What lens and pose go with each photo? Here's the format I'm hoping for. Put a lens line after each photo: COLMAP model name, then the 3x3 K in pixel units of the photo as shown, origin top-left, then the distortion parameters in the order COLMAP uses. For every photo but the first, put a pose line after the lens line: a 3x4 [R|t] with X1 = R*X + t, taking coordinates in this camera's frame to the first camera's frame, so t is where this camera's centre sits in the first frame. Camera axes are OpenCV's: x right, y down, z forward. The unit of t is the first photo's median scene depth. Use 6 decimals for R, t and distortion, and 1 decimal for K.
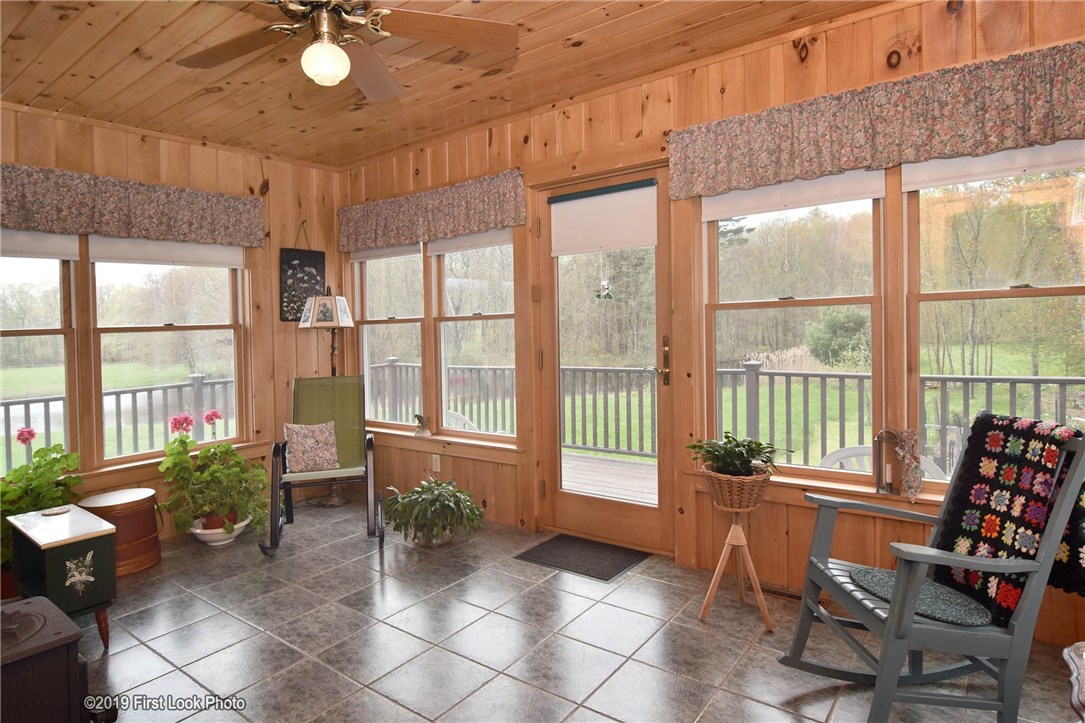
lens RADIAL K [[610.2, 0, 541.5], [0, 610.2, 315.8], [0, 0, 1]] dist [-0.003424, -0.010775]
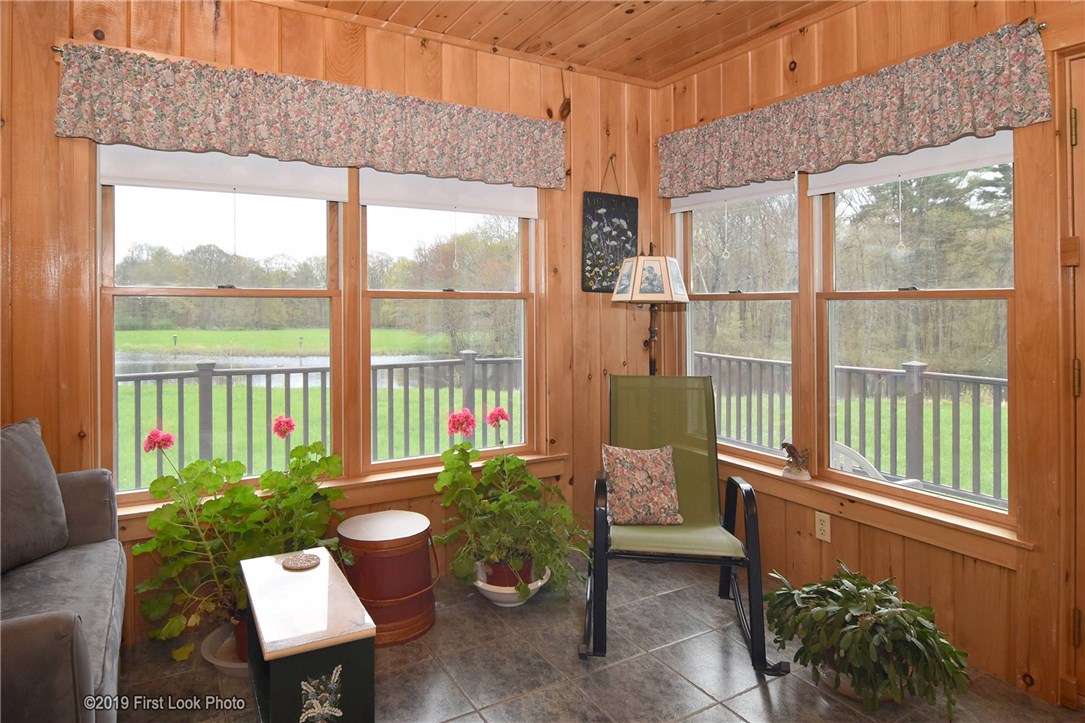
lens RADIAL K [[627.6, 0, 565.8], [0, 627.6, 327.5], [0, 0, 1]] dist [-0.000215, -0.001000]
pose [[0.941751, 0.051037, -0.332417, -0.213043], [-0.034656, 0.997883, 0.055026, 0.012436], [0.334521, -0.040301, 0.941526, 0.311668]]
